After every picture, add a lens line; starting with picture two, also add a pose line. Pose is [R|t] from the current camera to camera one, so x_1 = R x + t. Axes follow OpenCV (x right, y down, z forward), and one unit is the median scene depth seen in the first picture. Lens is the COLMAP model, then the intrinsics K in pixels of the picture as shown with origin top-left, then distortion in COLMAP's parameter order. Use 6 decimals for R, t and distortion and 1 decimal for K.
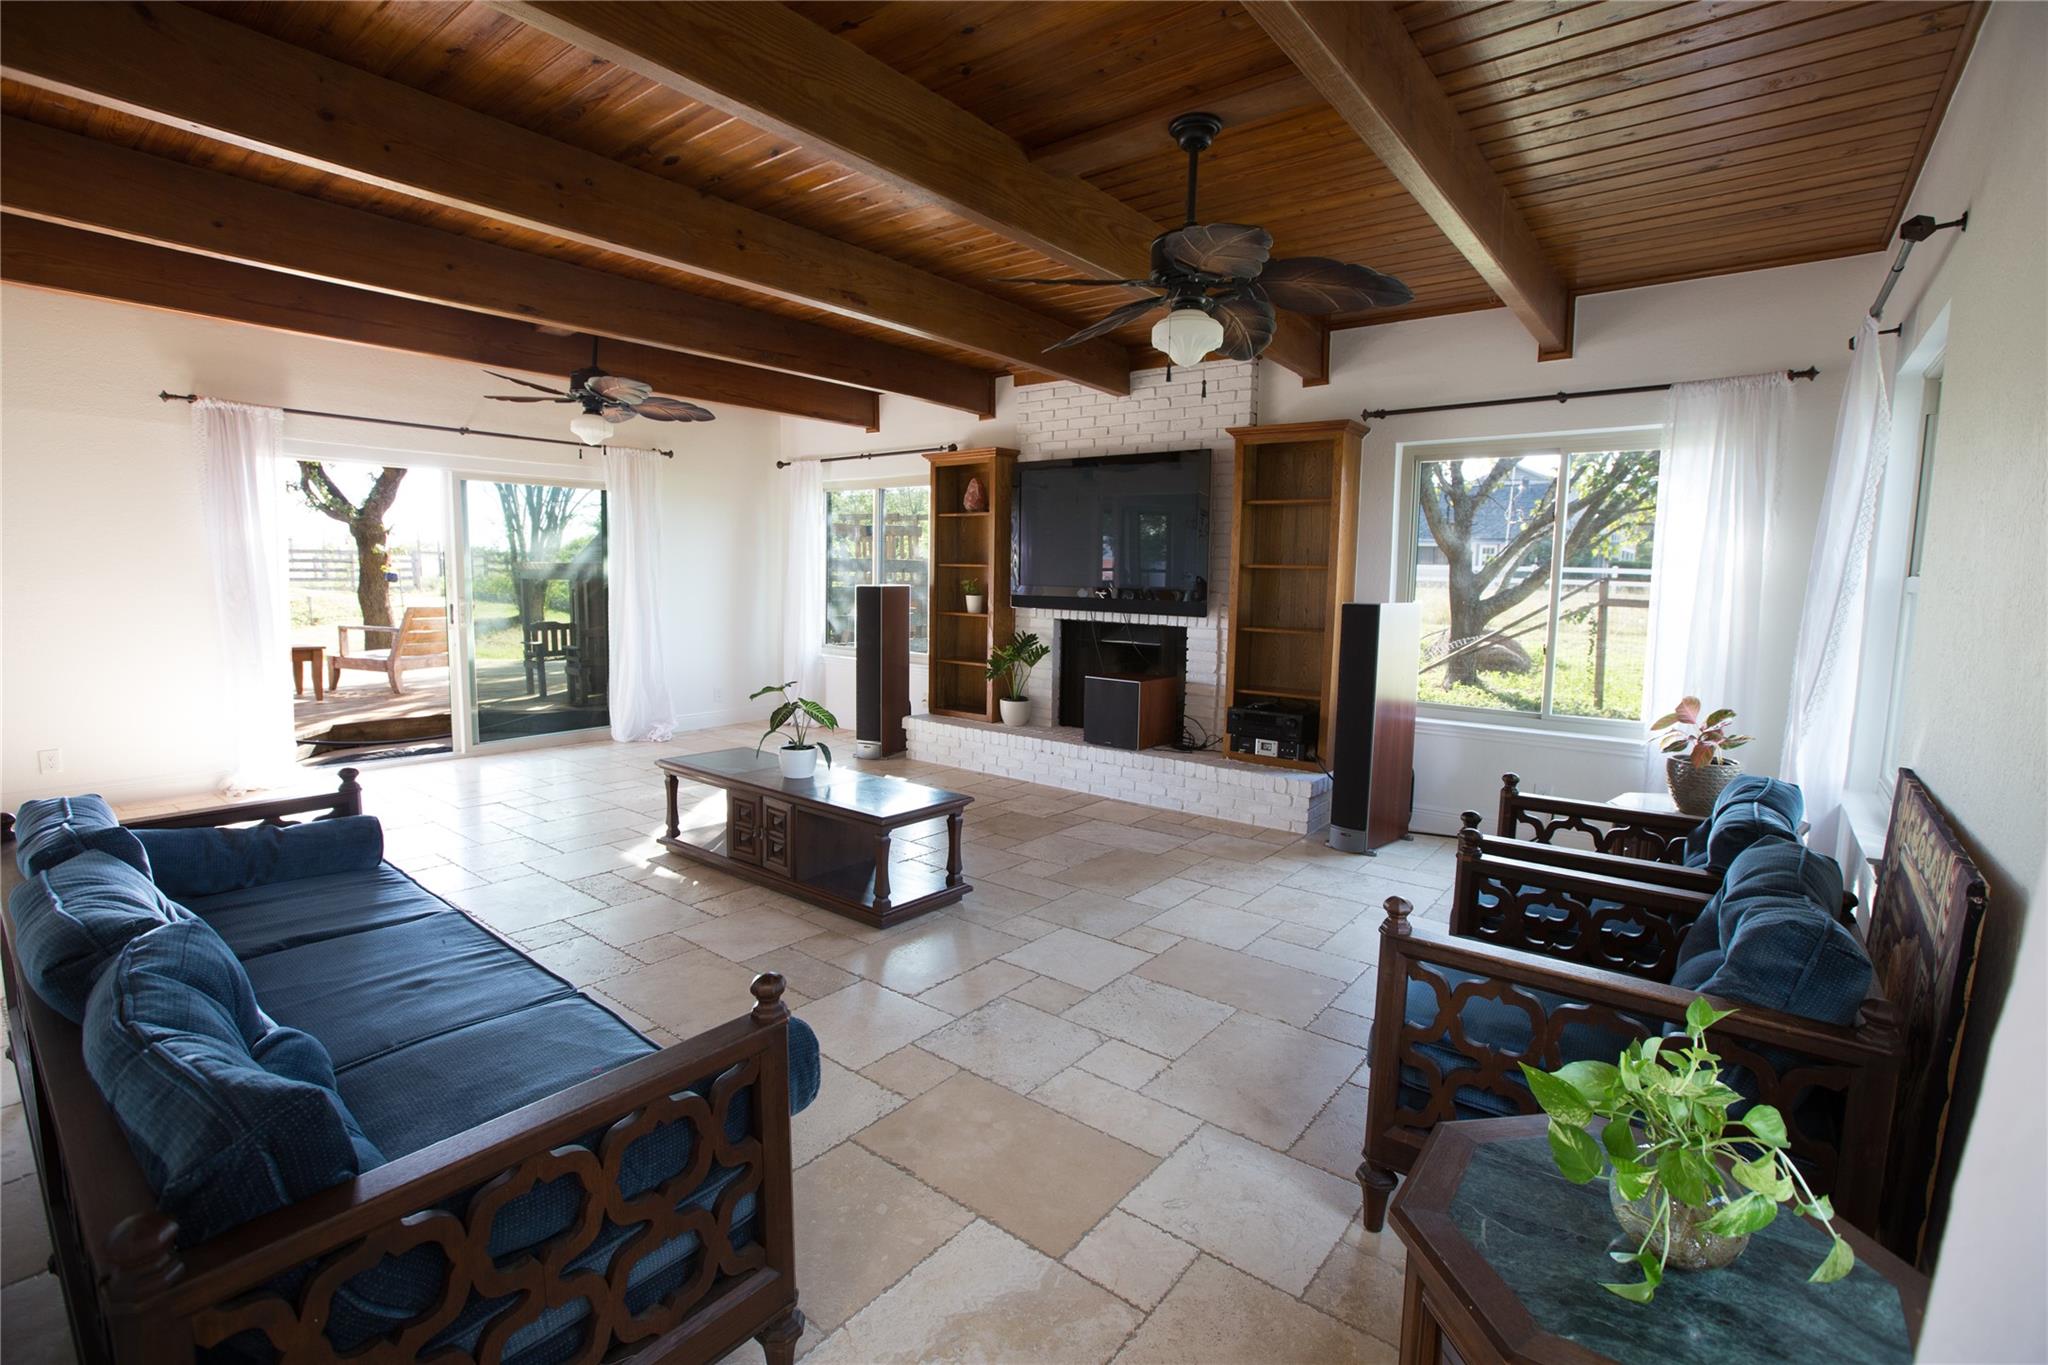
lens RADIAL K [[946.9, 0, 1036.1], [0, 946.9, 671.5], [0, 0, 1]] dist [-0.033652, 0.009349]
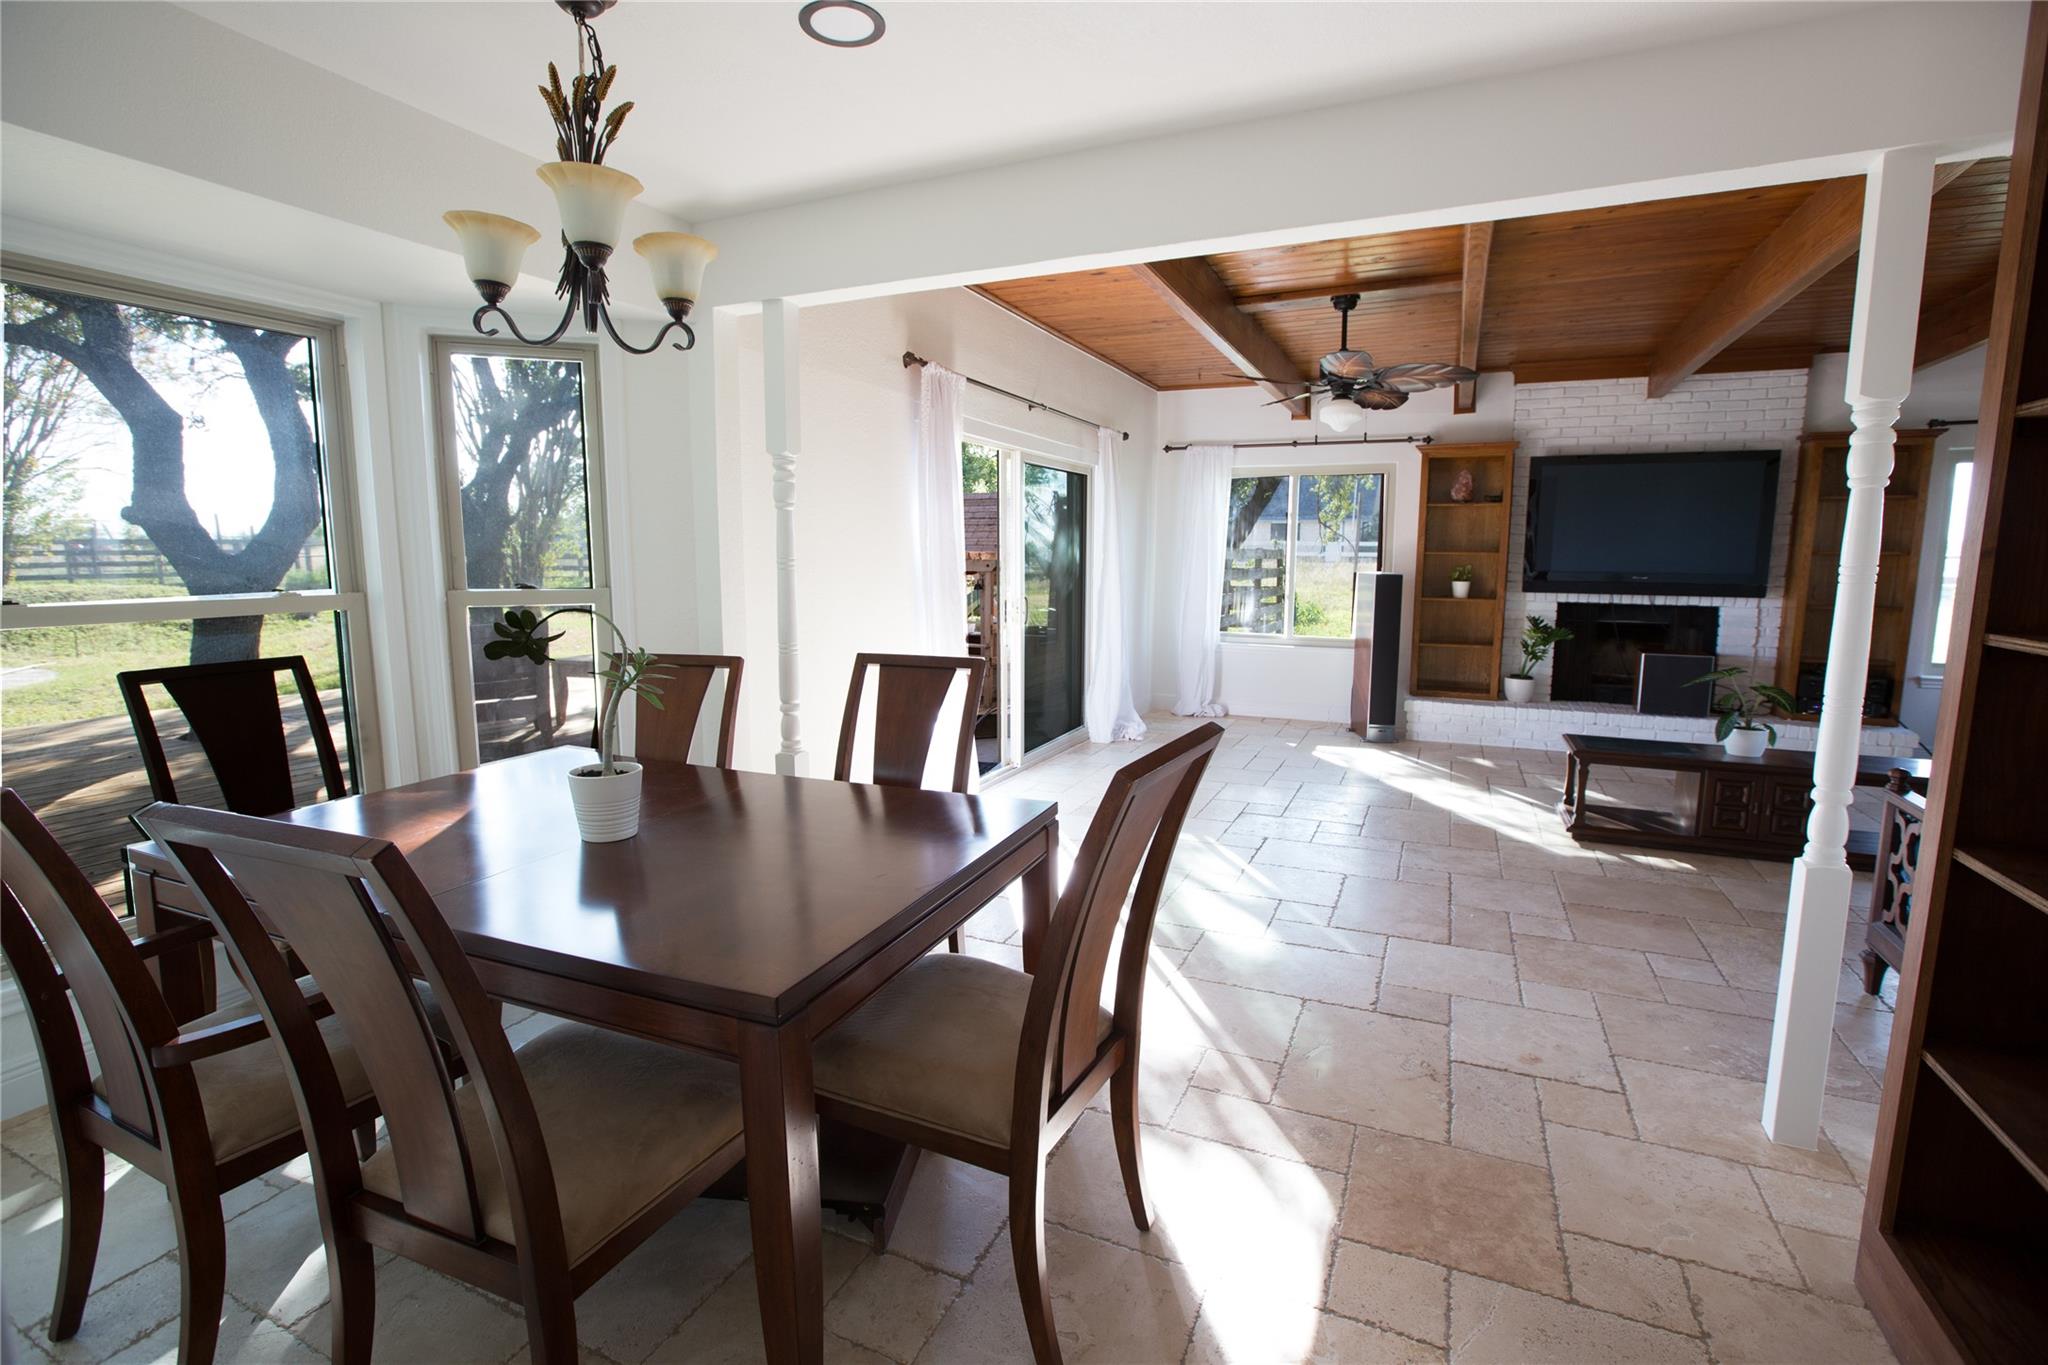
lens RADIAL K [[946.9, 0, 1029.0], [0, 946.9, 671.7], [0, 0, 1]] dist [-0.033652, 0.009349]
pose [[0.970317, -0.049104, 0.236799, -0.849802], [0.041117, 0.998410, 0.038552, -0.042818], [-0.238316, -0.027671, 0.970793, 0.100461]]
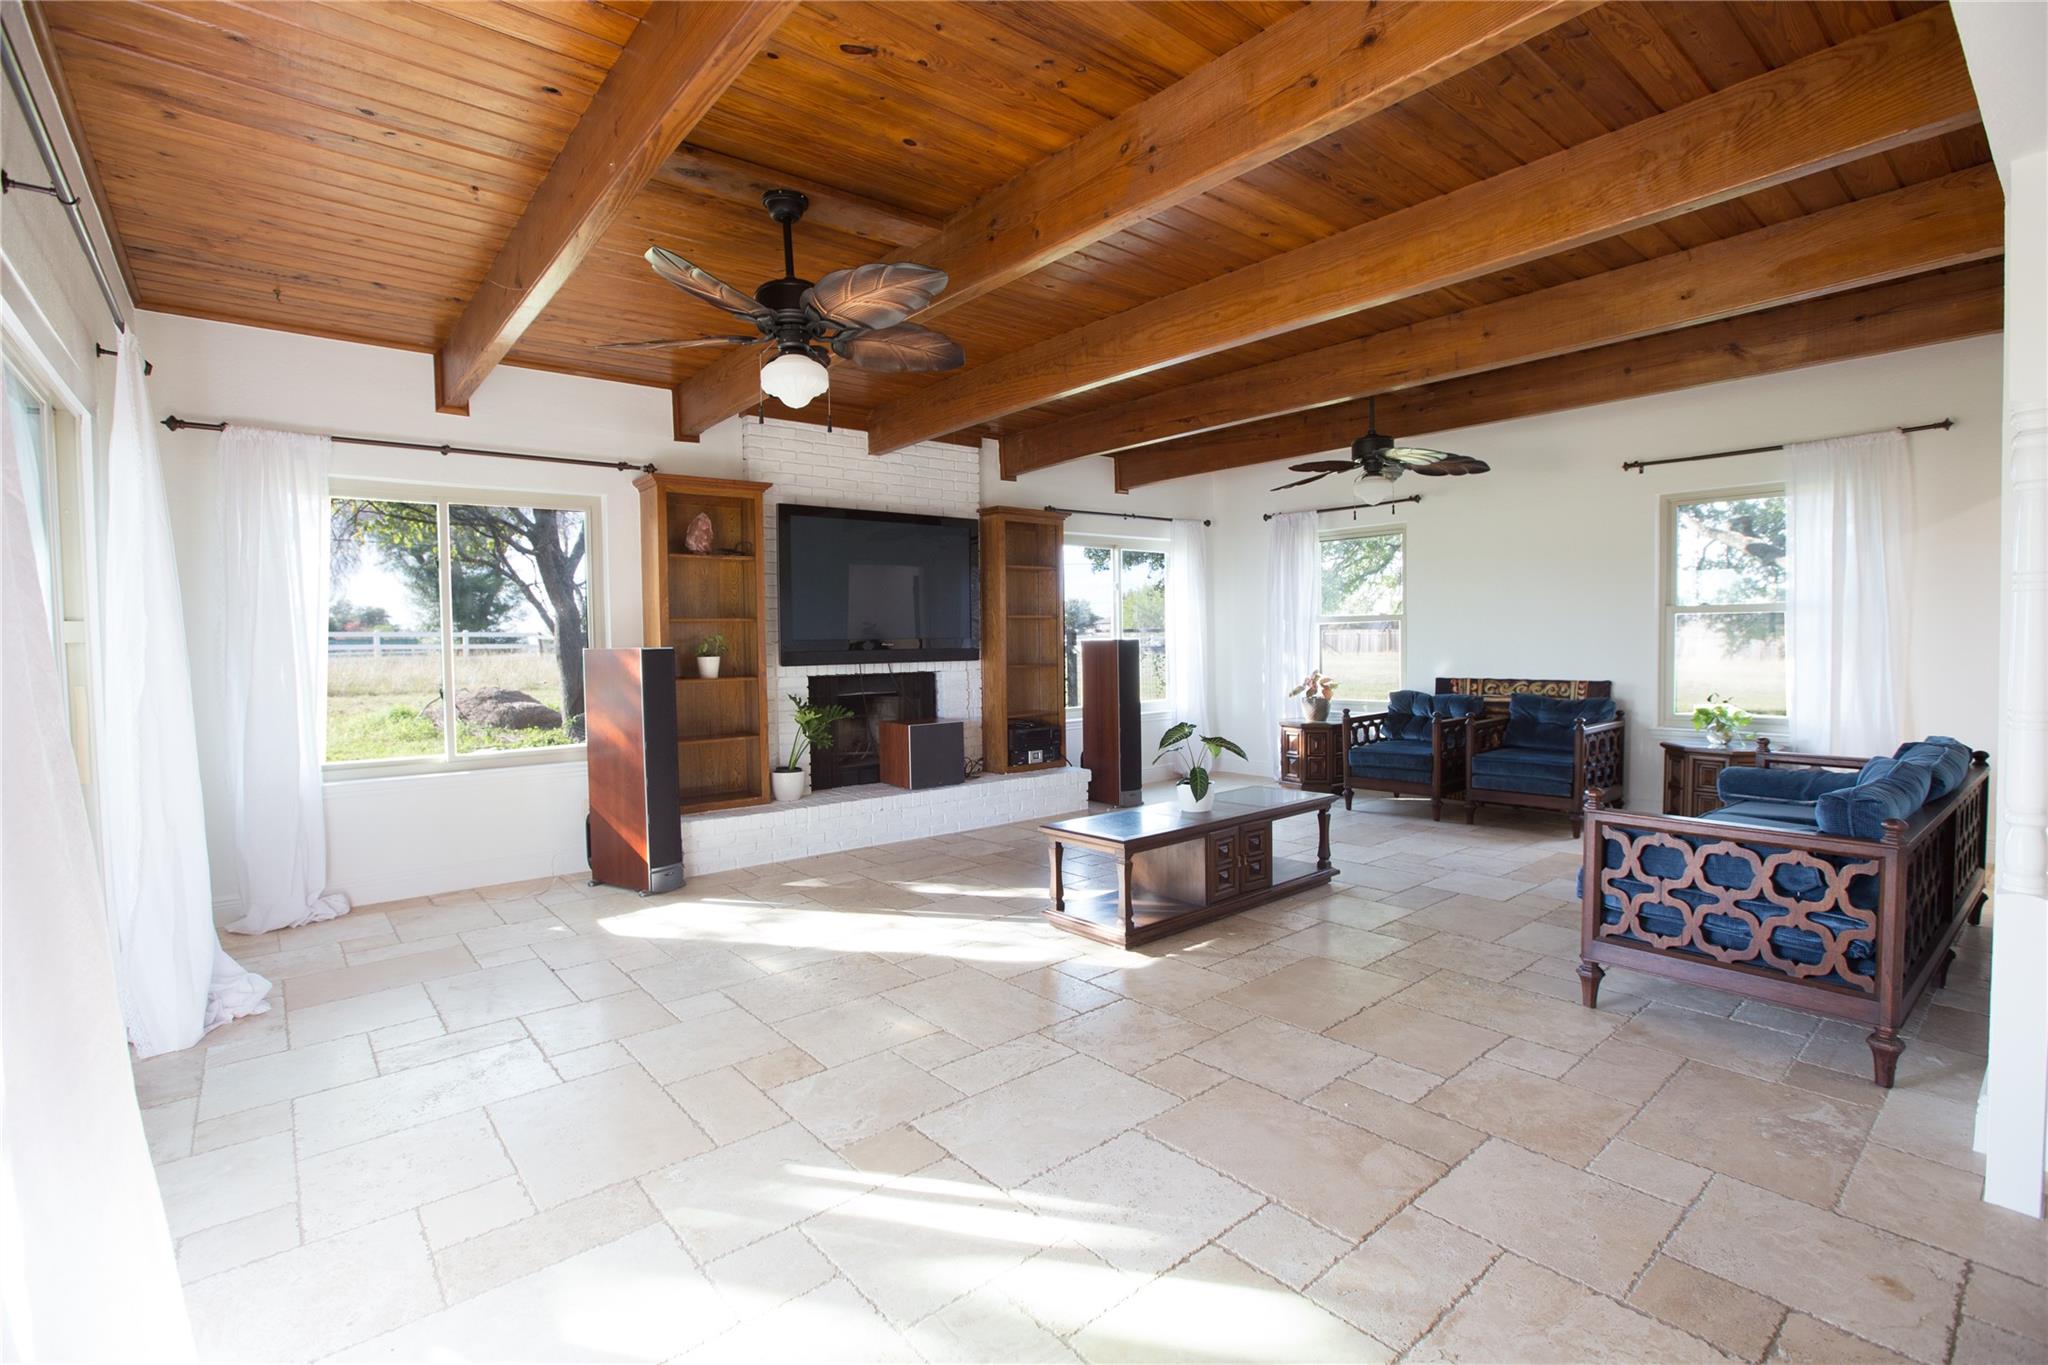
lens RADIAL K [[946.9, 0, 1022.5], [0, 946.9, 673.1], [0, 0, 1]] dist [-0.033652, 0.009349]
pose [[0.211281, -0.062918, 0.975398, -0.861993], [0.114678, 0.992629, 0.039189, -0.072115], [-0.970675, 0.103577, 0.216939, 0.609812]]
